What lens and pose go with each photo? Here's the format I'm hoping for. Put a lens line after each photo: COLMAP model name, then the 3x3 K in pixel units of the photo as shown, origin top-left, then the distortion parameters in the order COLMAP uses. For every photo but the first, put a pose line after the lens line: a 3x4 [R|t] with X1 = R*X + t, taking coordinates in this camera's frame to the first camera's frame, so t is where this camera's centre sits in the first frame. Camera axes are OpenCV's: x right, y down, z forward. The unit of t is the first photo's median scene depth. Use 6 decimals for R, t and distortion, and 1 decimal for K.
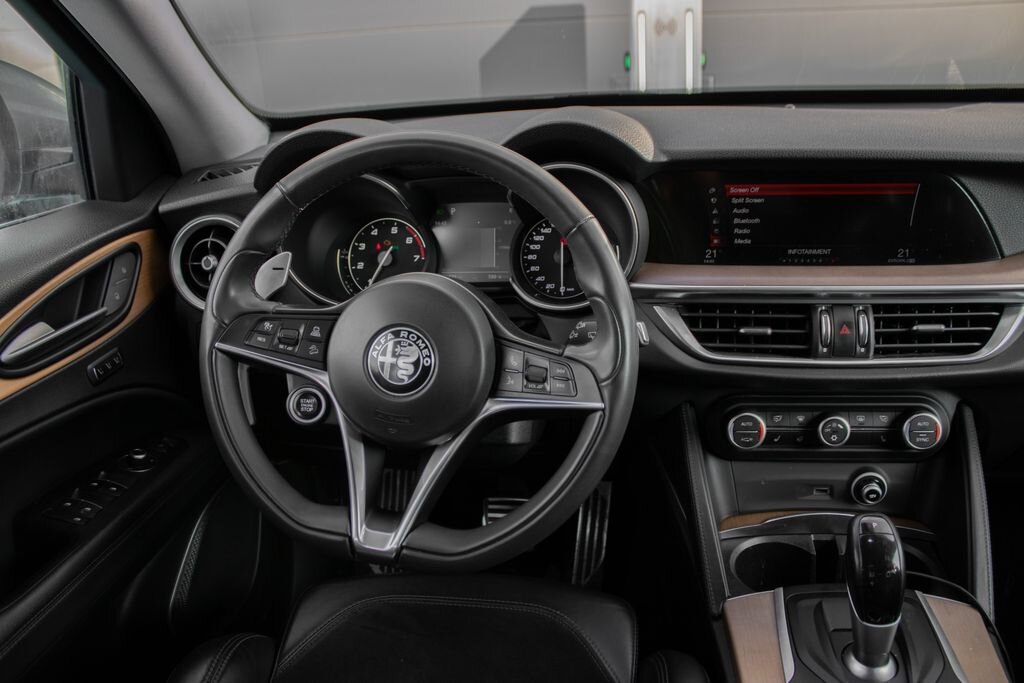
lens RADIAL K [[842.1, 0, 512.0], [0, 842.1, 341.5], [0, 0, 1]] dist [-0.163273, 0.139026]
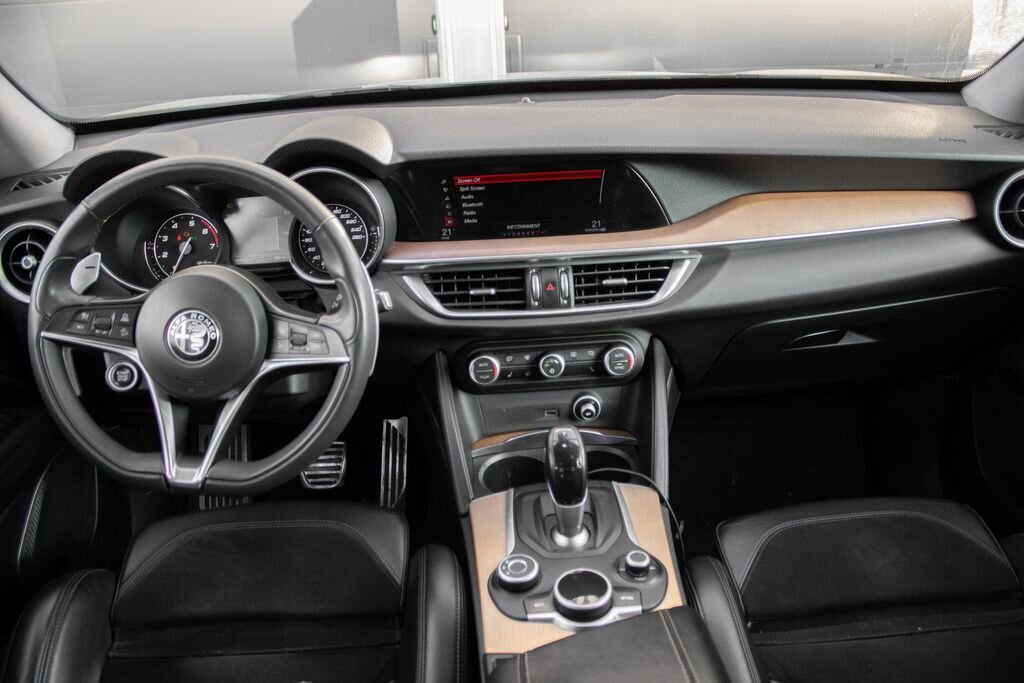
lens RADIAL K [[842.1, 0, 512.0], [0, 842.1, 341.5], [0, 0, 1]] dist [-0.163273, 0.139026]
pose [[0.981230, -0.071072, 0.179264, 0.099582], [0.060068, 0.996004, 0.066093, -0.019242], [-0.183245, -0.054084, 0.981578, -0.277543]]
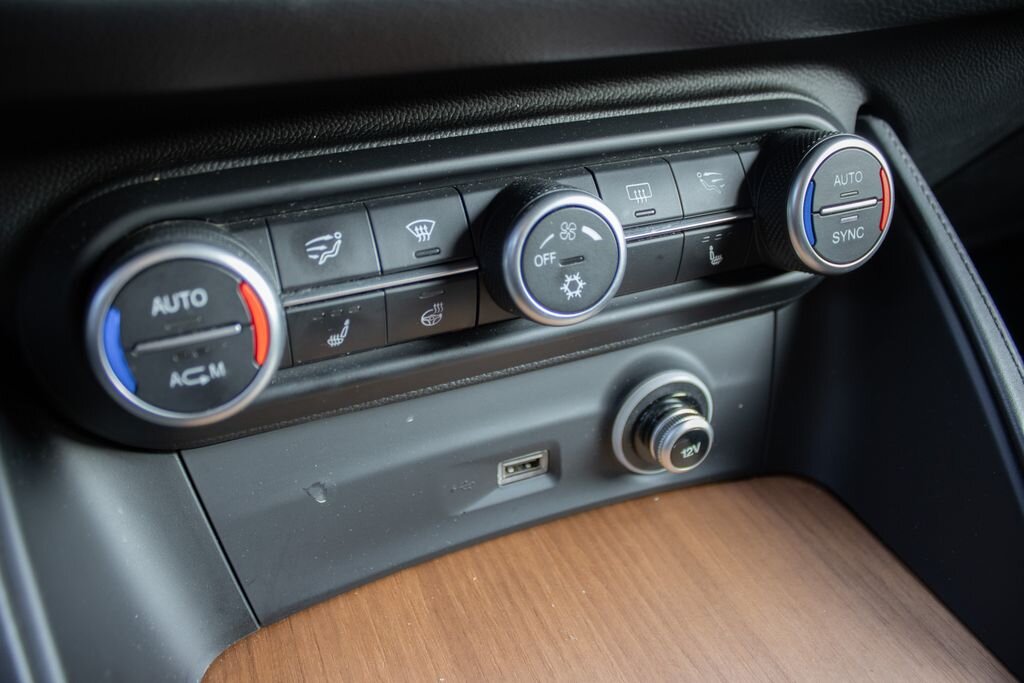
lens RADIAL K [[842.1, 0, 512.0], [0, 842.1, 341.5], [0, 0, 1]] dist [-0.163273, 0.139026]
pose [[0.856800, -0.226970, 0.463011, 0.263984], [0.135443, 0.965449, 0.222630, 0.077175], [-0.497543, -0.128038, 0.857938, 0.808896]]
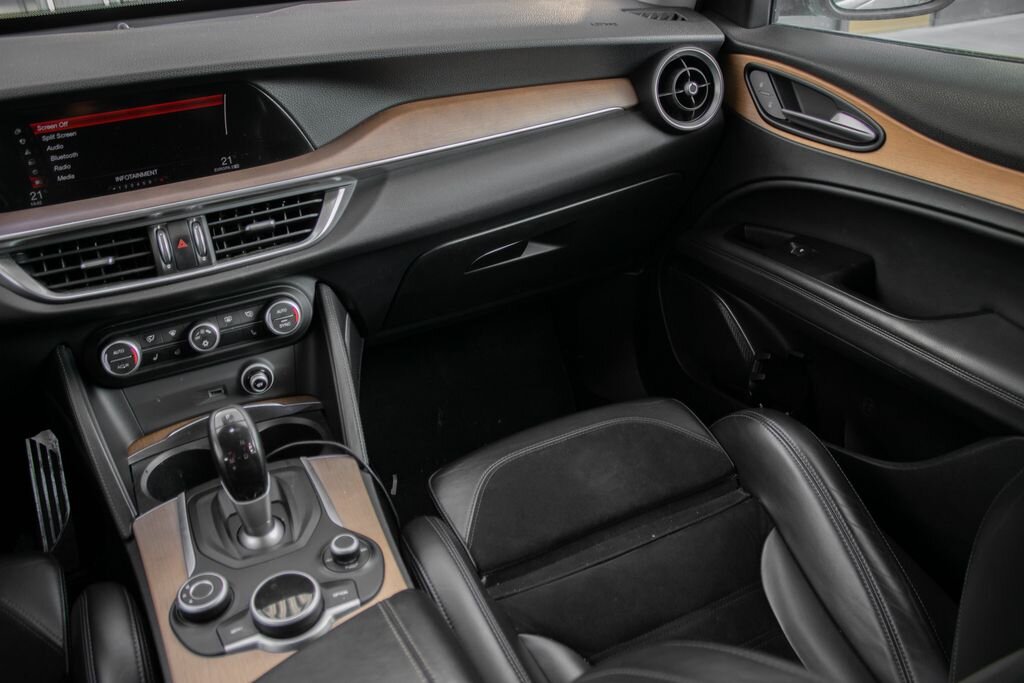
lens RADIAL K [[842.1, 0, 512.0], [0, 842.1, 341.5], [0, 0, 1]] dist [-0.163273, 0.139026]
pose [[0.826782, -0.258035, 0.499850, 0.187418], [0.195275, 0.964982, 0.175151, 0.004669], [-0.527541, -0.047203, 0.848217, -0.123692]]
